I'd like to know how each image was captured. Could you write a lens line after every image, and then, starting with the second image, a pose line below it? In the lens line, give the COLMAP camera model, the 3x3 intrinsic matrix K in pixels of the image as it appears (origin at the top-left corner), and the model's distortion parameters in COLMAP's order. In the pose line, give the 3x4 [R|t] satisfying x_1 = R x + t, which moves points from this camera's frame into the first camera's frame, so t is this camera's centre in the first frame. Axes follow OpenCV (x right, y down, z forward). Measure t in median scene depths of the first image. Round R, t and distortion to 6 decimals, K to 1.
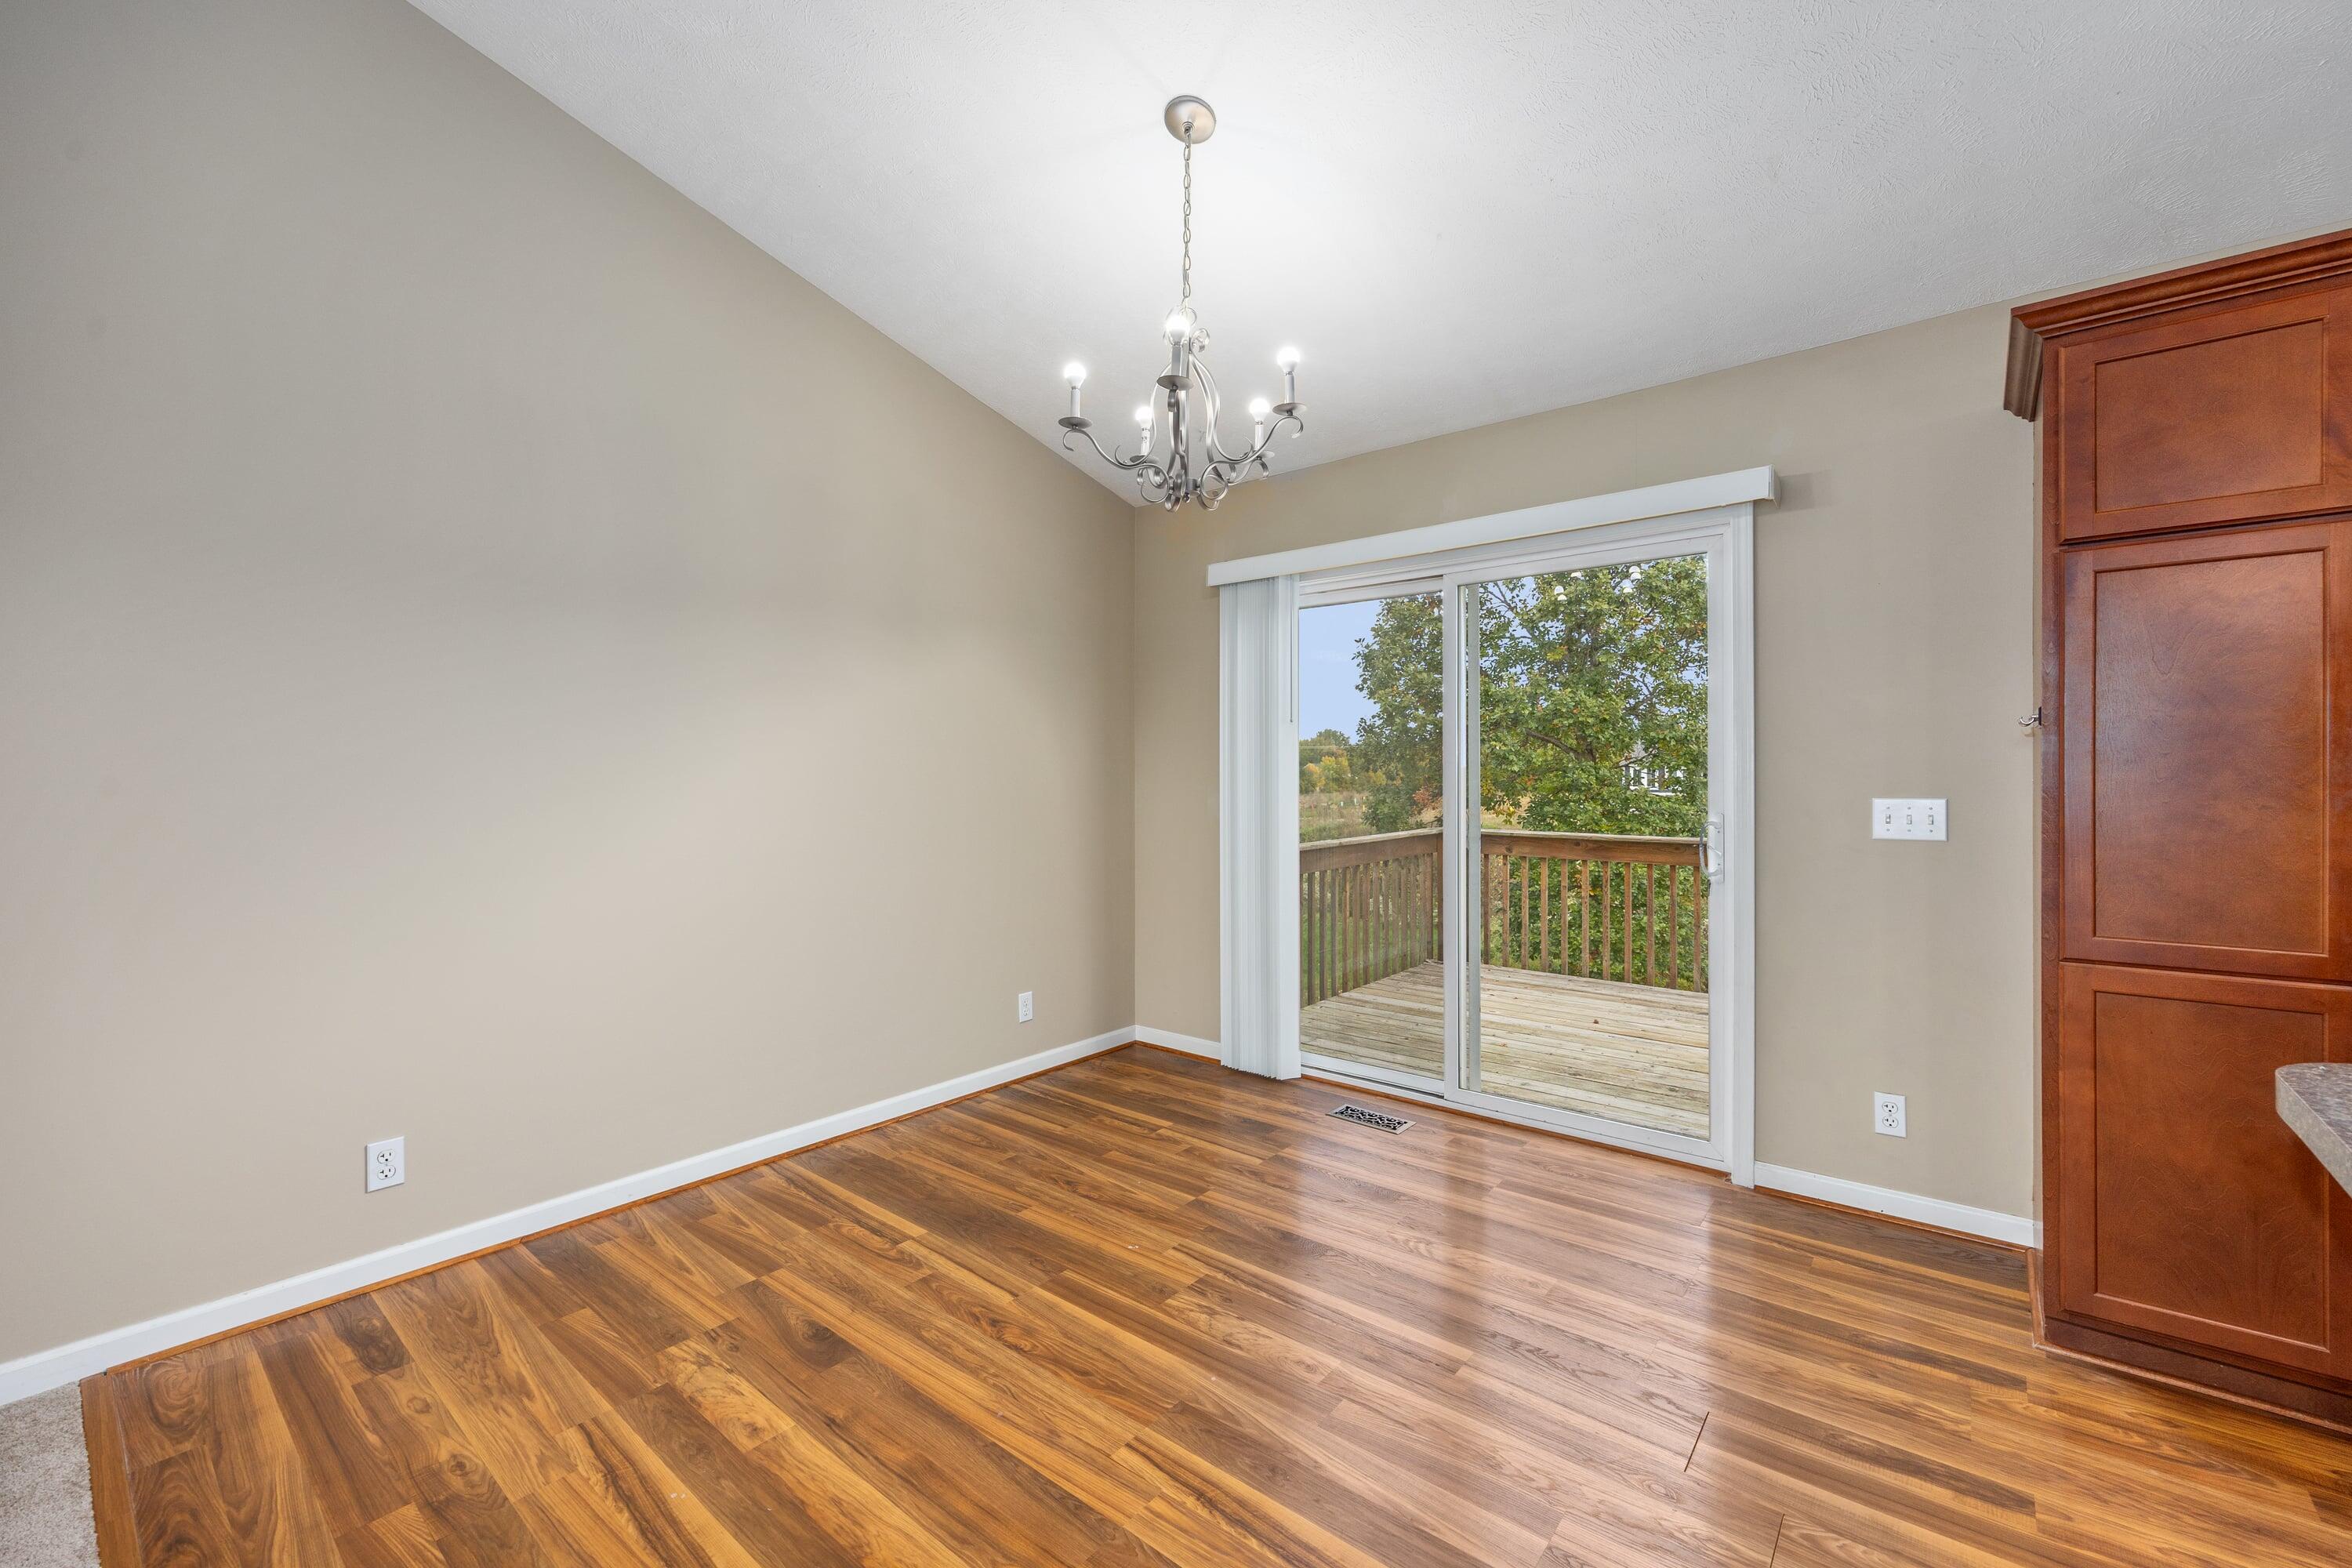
lens RADIAL K [[941.1, 0, 1175.8], [0, 941.1, 776.2], [0, 0, 1]] dist [-0.007815, 0.000226]
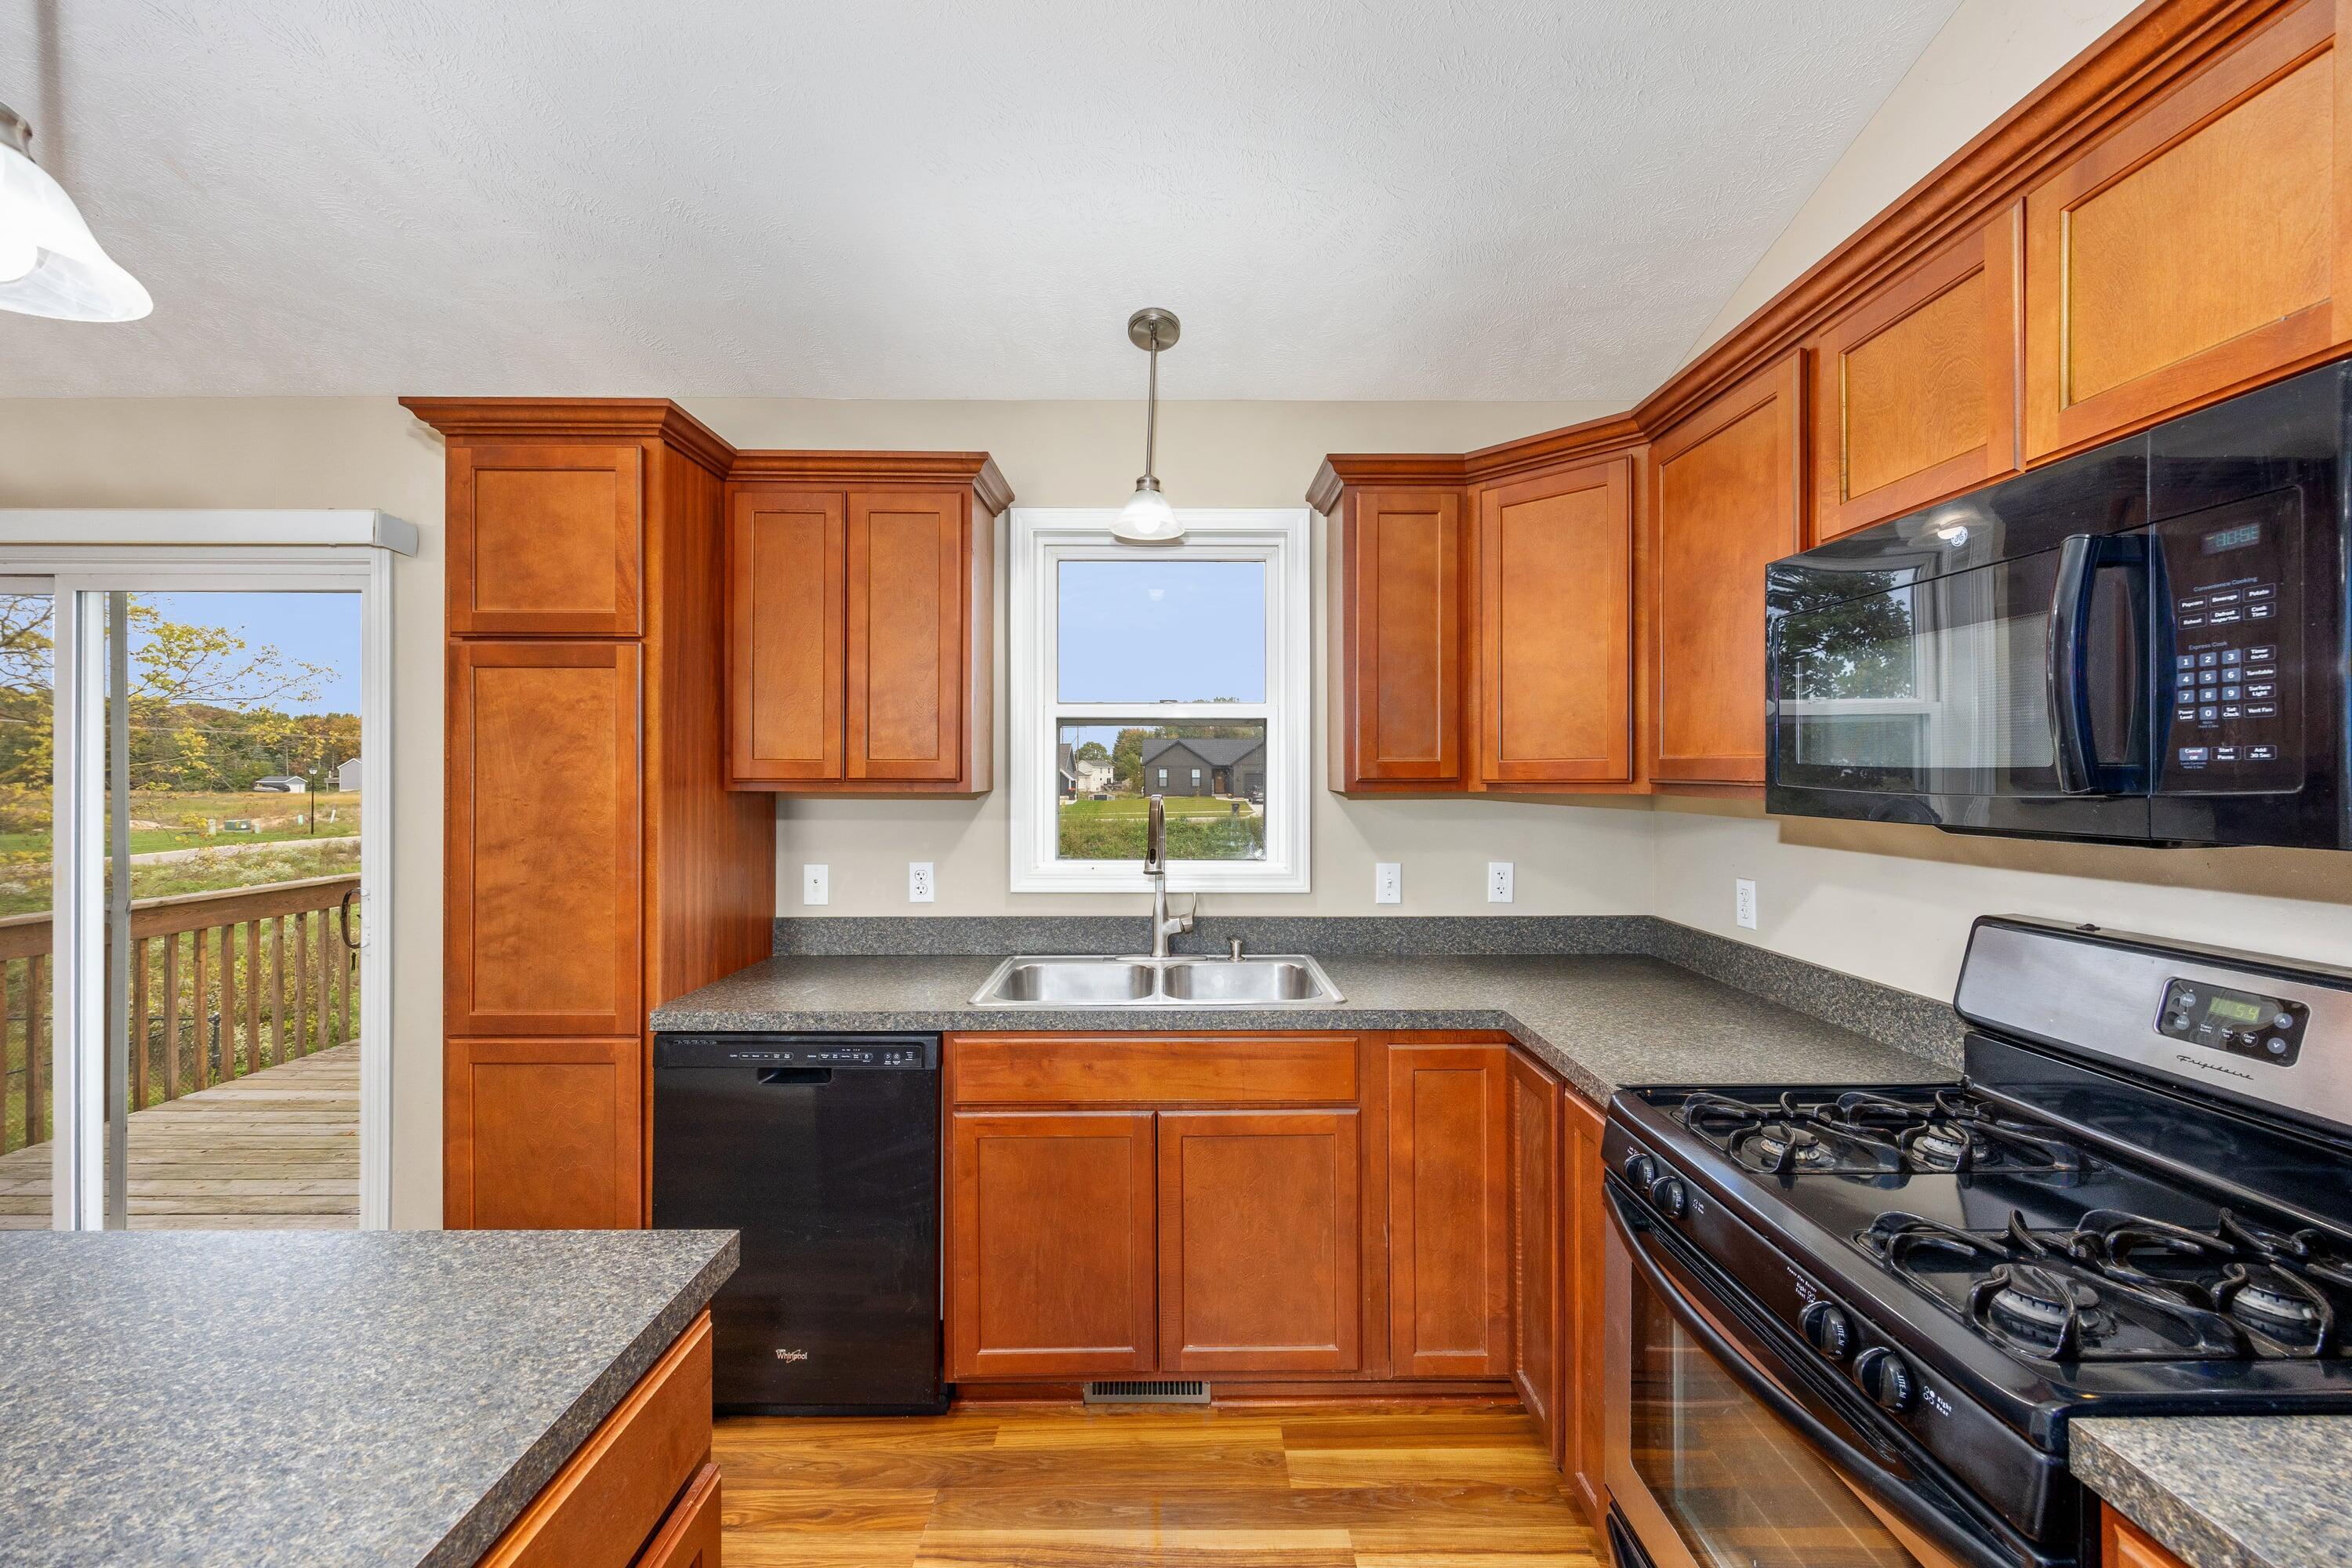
lens RADIAL K [[941.1, 0, 1178.0], [0, 941.1, 775.8], [0, 0, 1]] dist [-0.007815, 0.000226]
pose [[0.757973, 0.003785, 0.652275, 0.589806], [-0.002387, 0.999993, -0.003029, -0.063473], [-0.652282, 0.000738, 0.757976, -0.210159]]
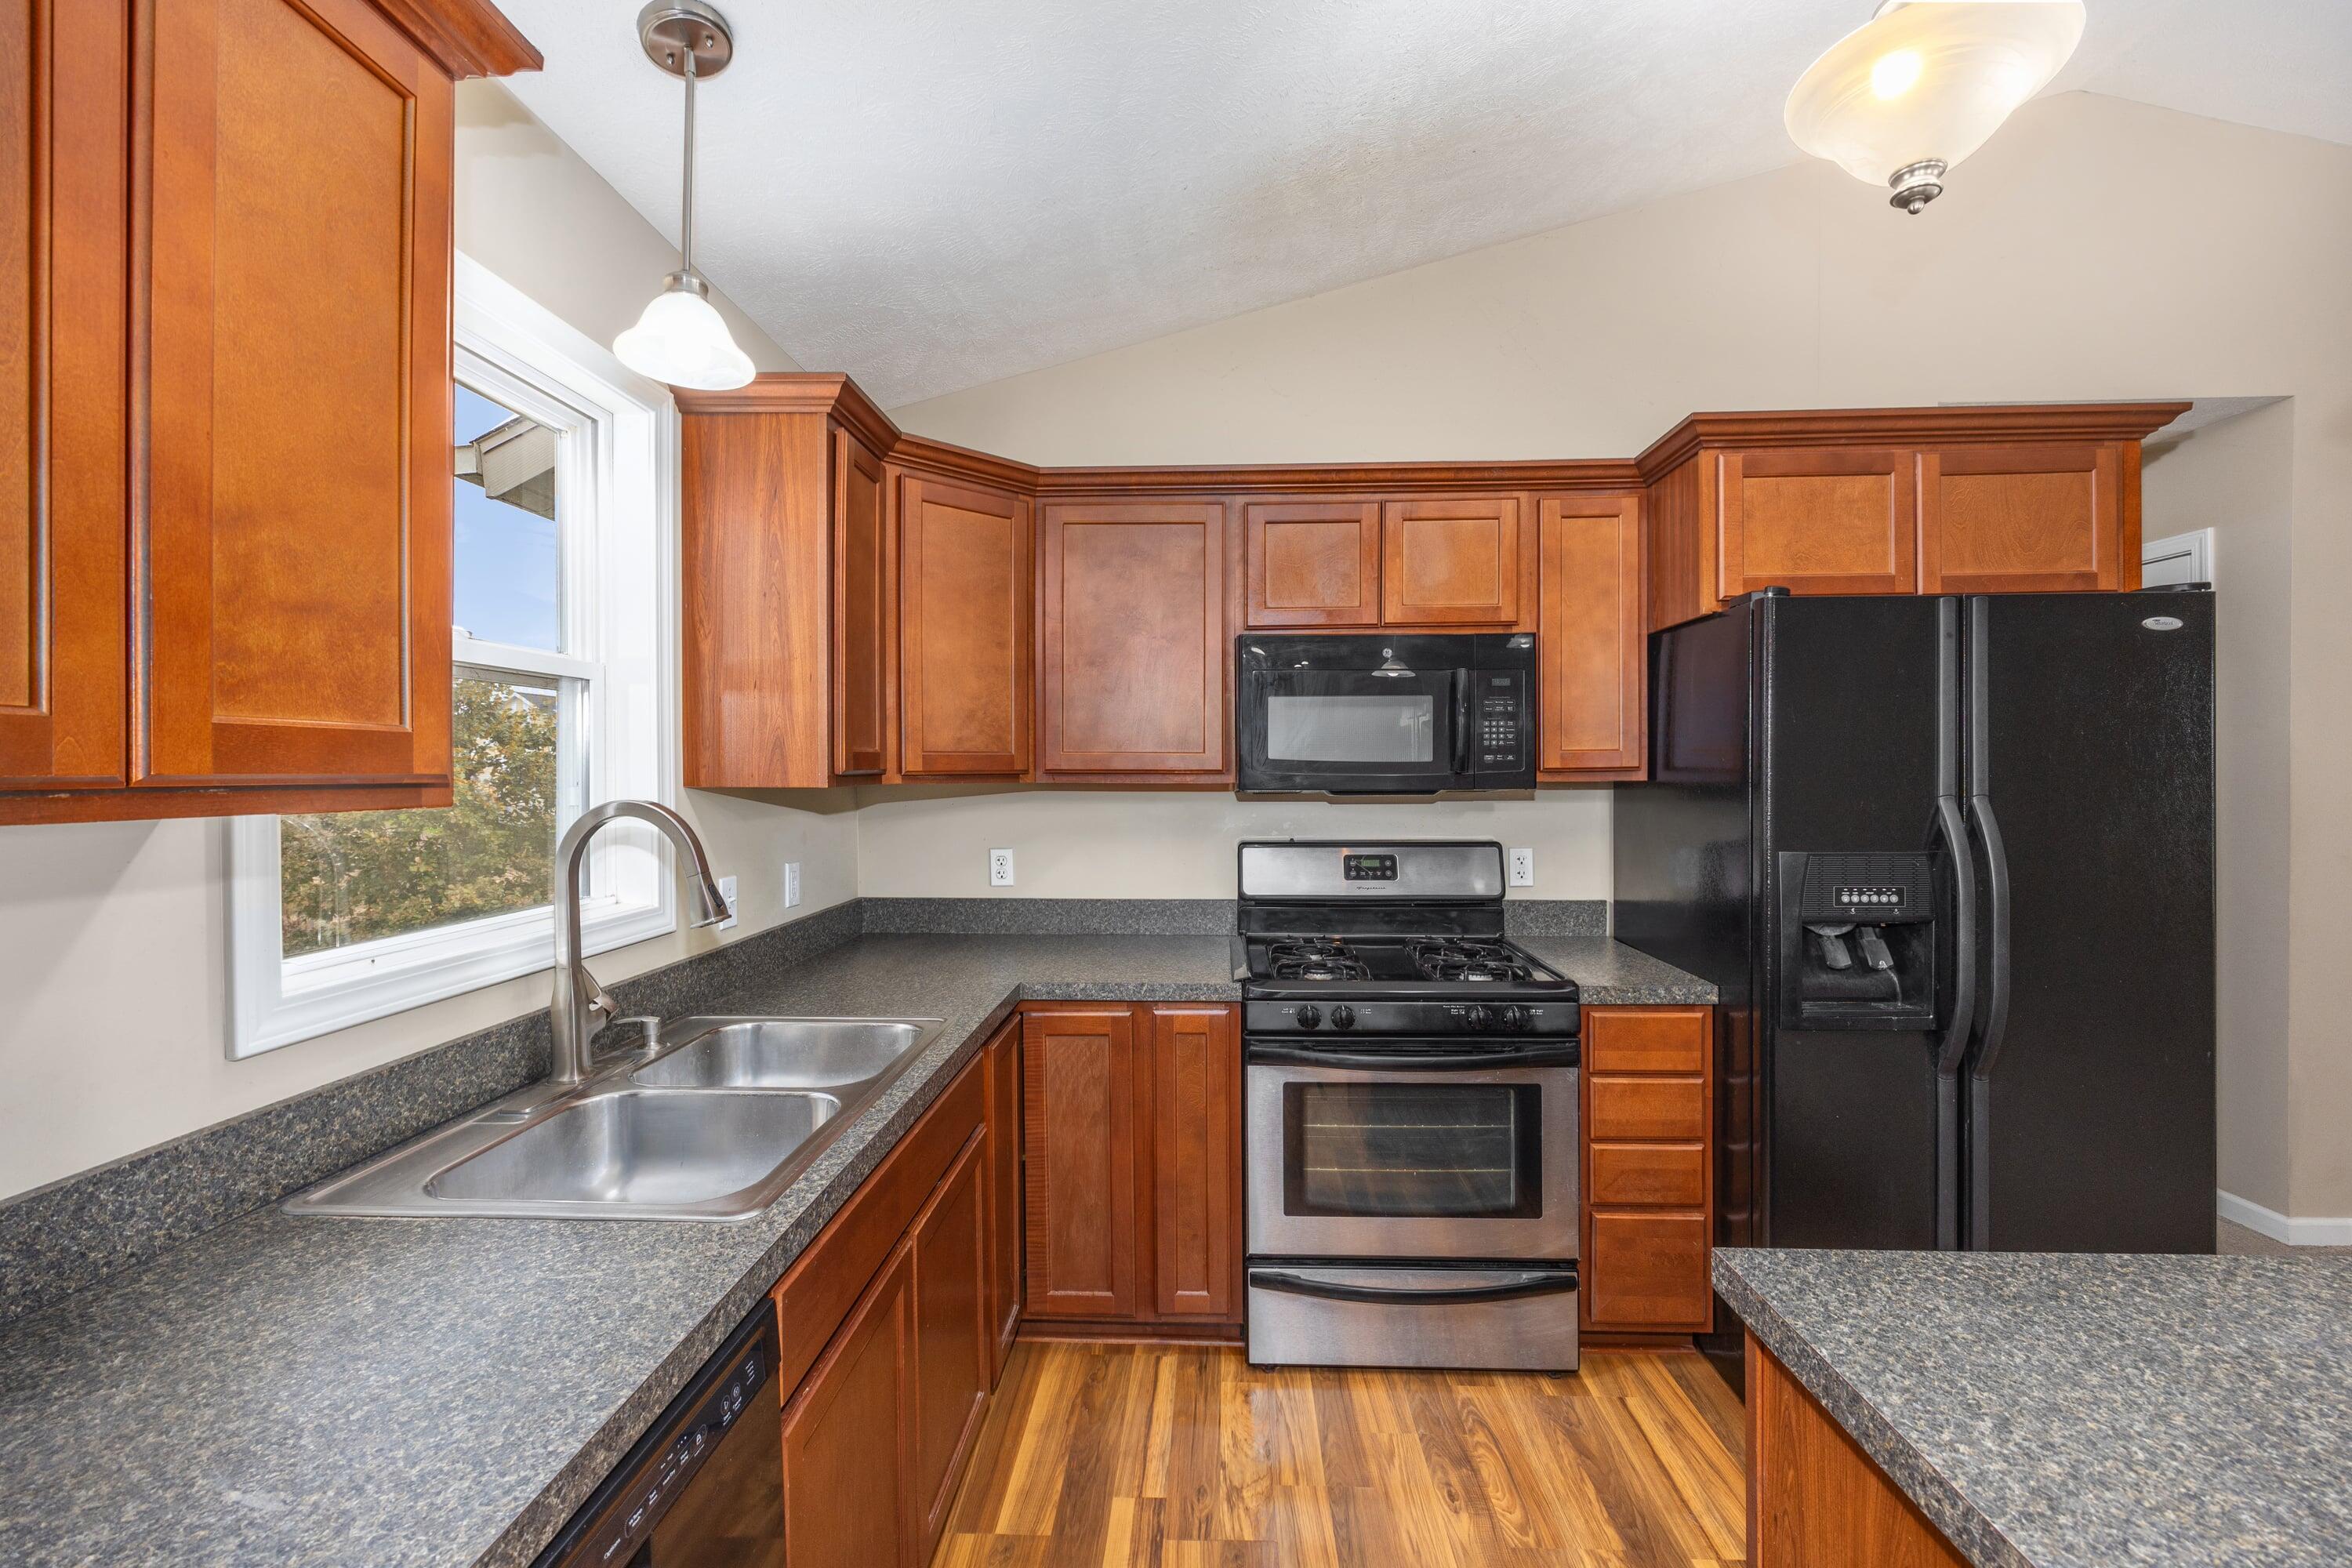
lens RADIAL K [[941.1, 0, 1187.3], [0, 941.1, 769.0], [0, 0, 1]] dist [-0.007815, 0.000226]
pose [[-0.614566, 0.007294, 0.788831, 0.542823], [0.007049, 0.999968, -0.003755, -0.060896], [-0.788834, 0.003252, -0.614598, 0.522305]]
